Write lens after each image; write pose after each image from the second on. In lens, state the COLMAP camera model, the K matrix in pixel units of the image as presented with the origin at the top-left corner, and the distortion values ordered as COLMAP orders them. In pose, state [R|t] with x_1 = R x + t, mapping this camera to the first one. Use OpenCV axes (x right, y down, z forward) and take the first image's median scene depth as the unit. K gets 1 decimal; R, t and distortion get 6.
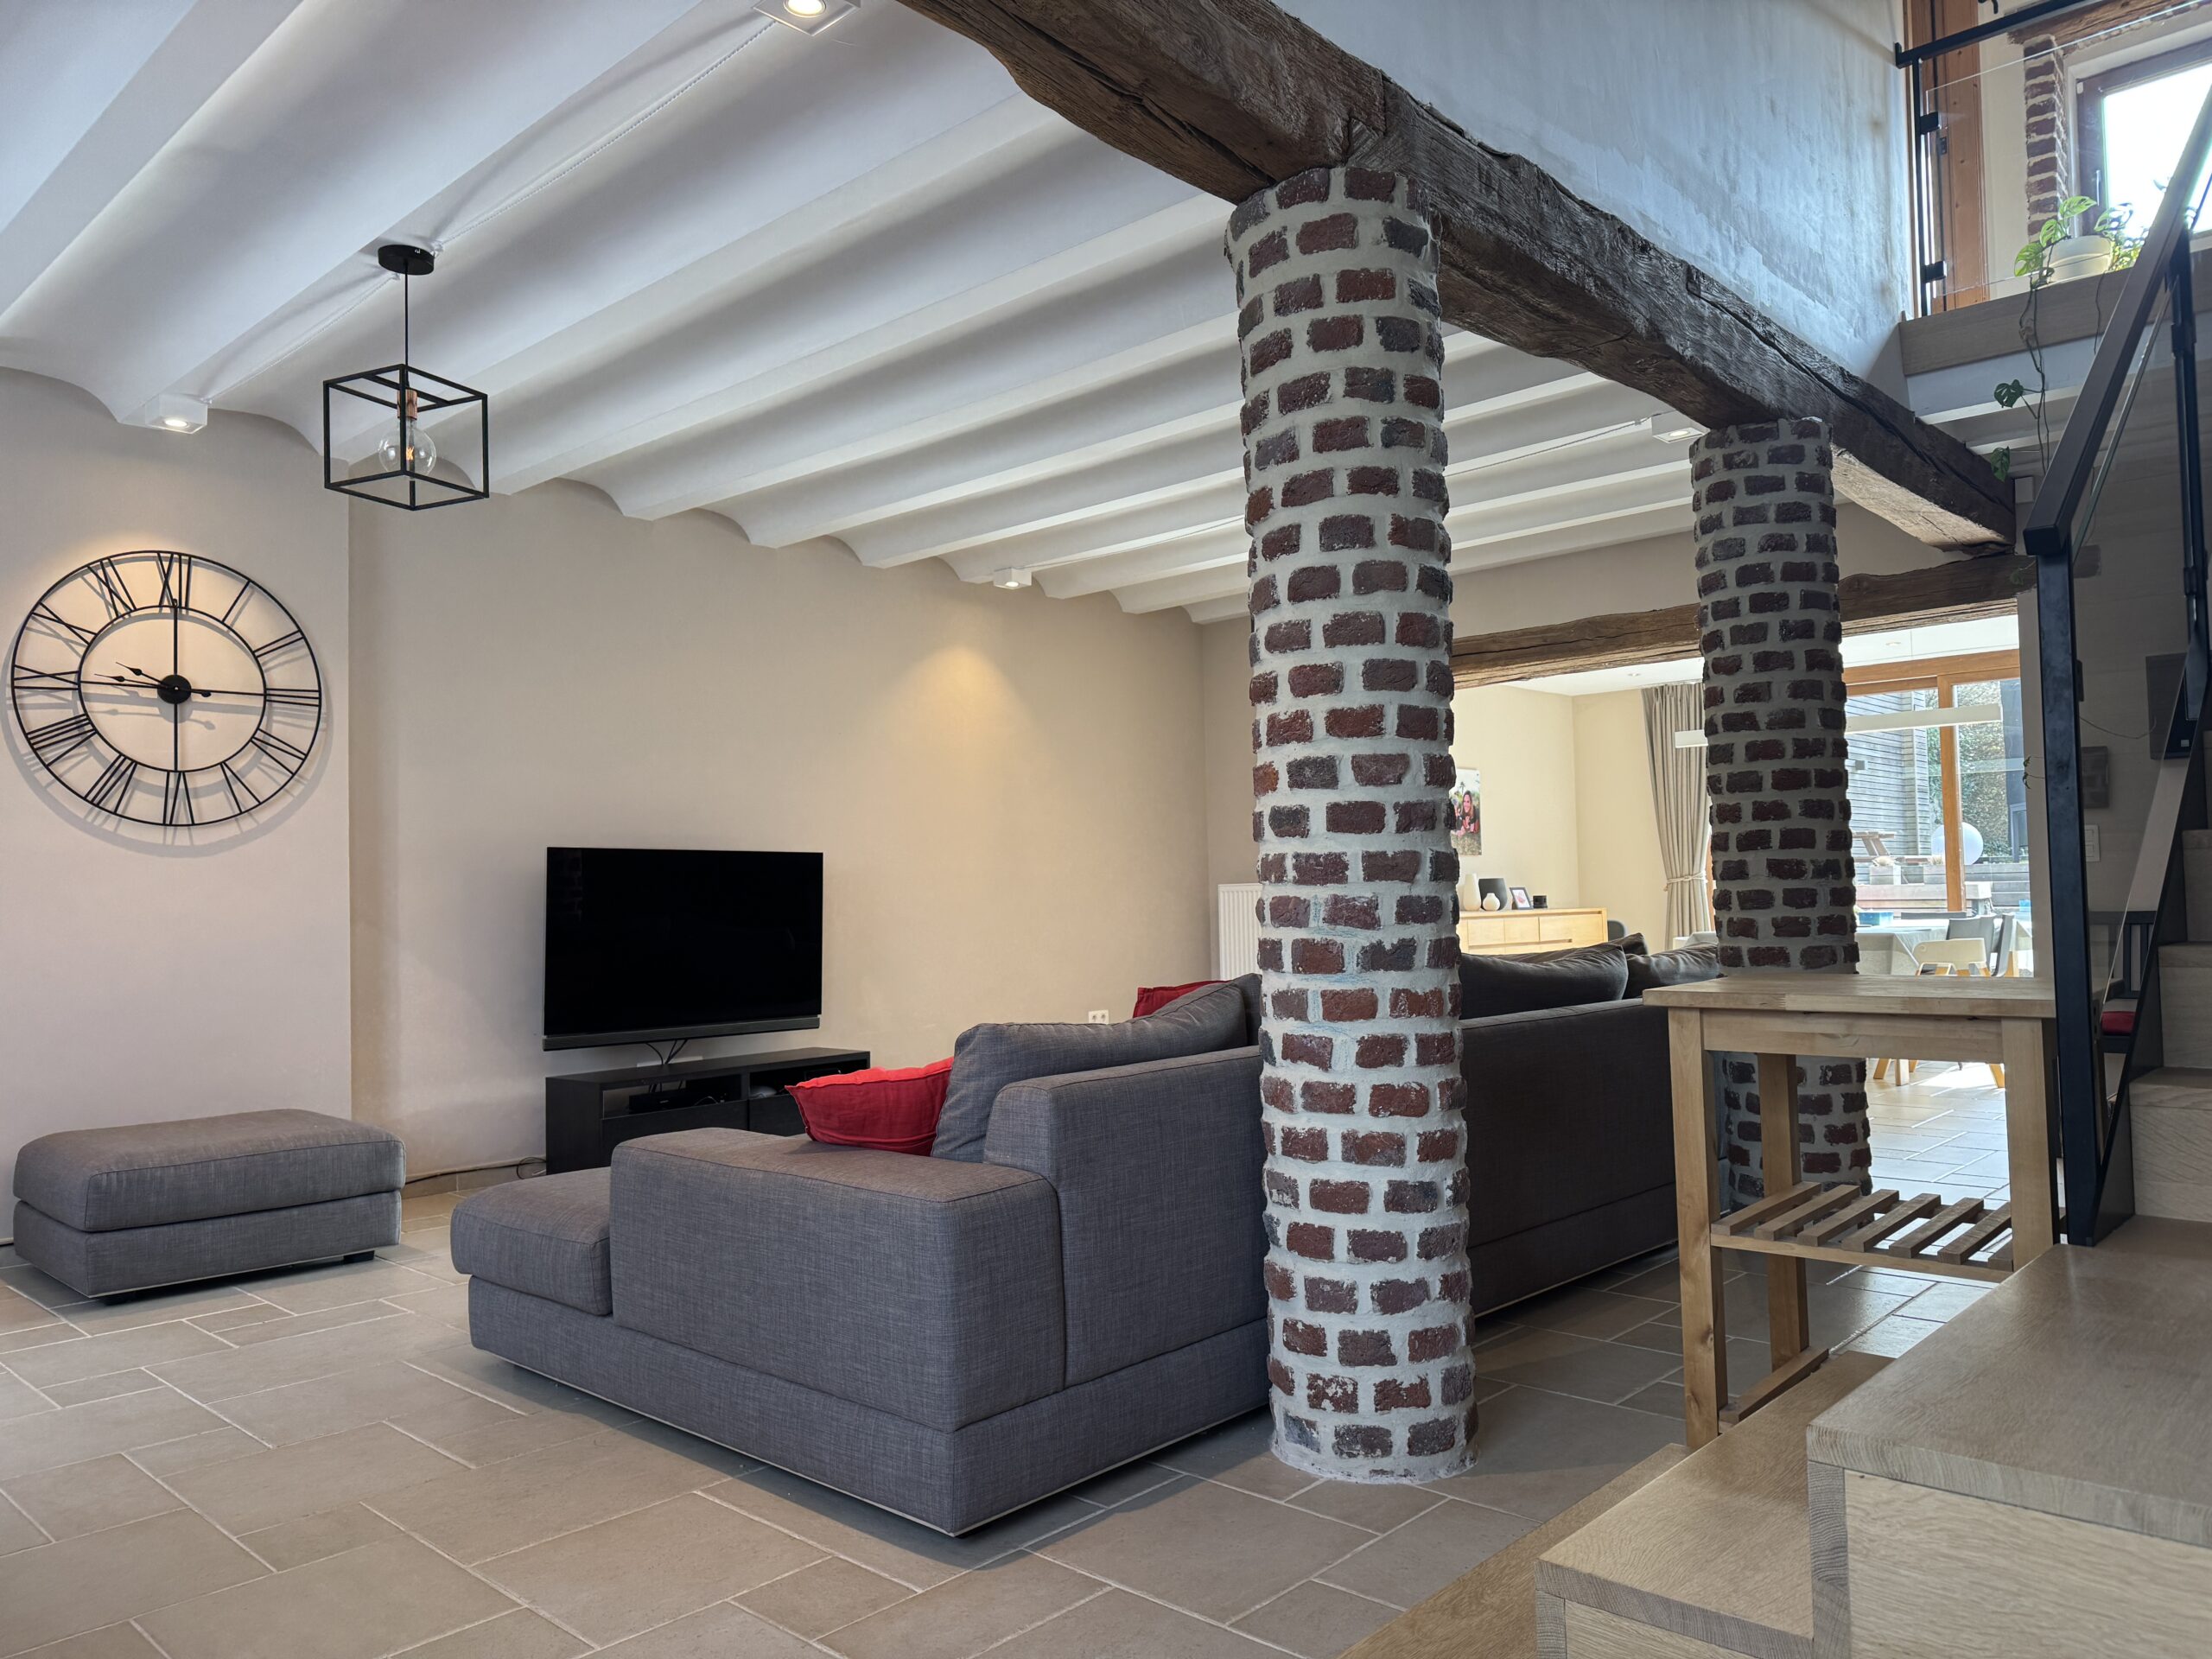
lens RADIAL K [[1557.3, 0, 1089.4], [0, 1557.3, 846.3], [0, 0, 1]] dist [0.020655, -0.016956]
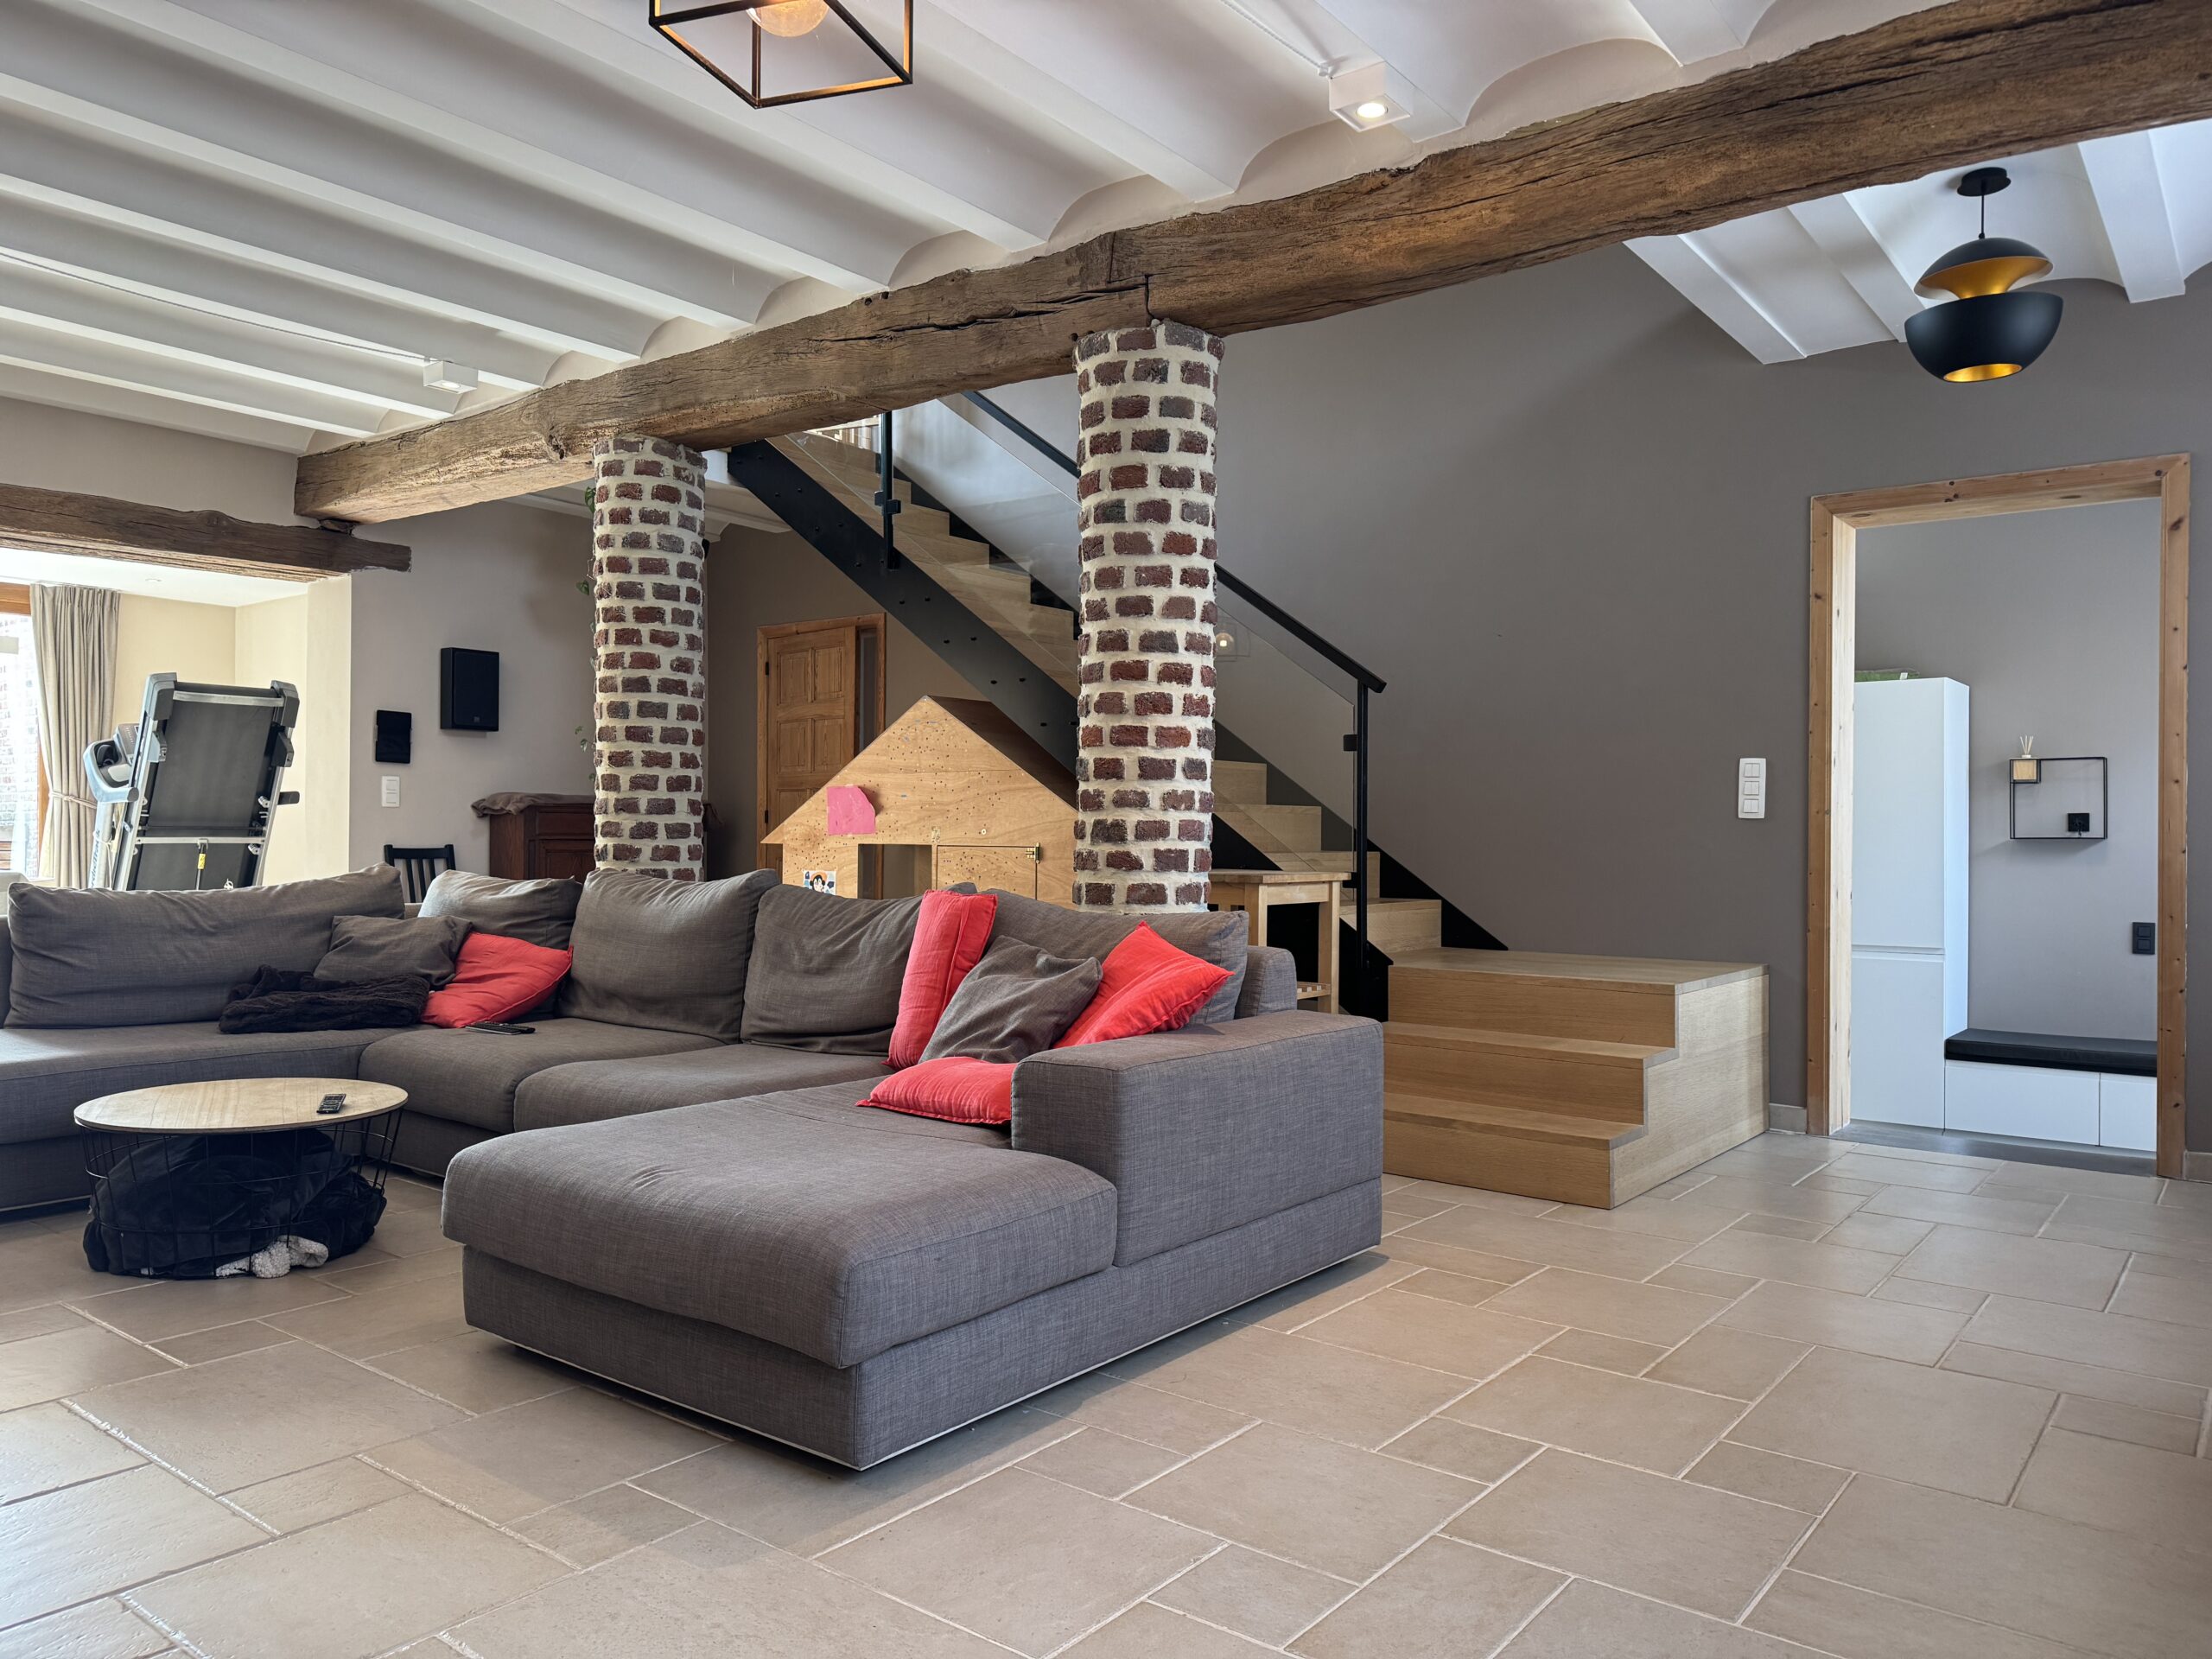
lens RADIAL K [[1557.3, 0, 1091.1], [0, 1557.3, 826.5], [0, 0, 1]] dist [0.020655, -0.016956]
pose [[-0.099160, 0.030555, 0.994602, -1.216143], [-0.042511, 0.998486, -0.034912, 0.086610], [-0.994163, -0.045743, -0.097710, 1.133884]]
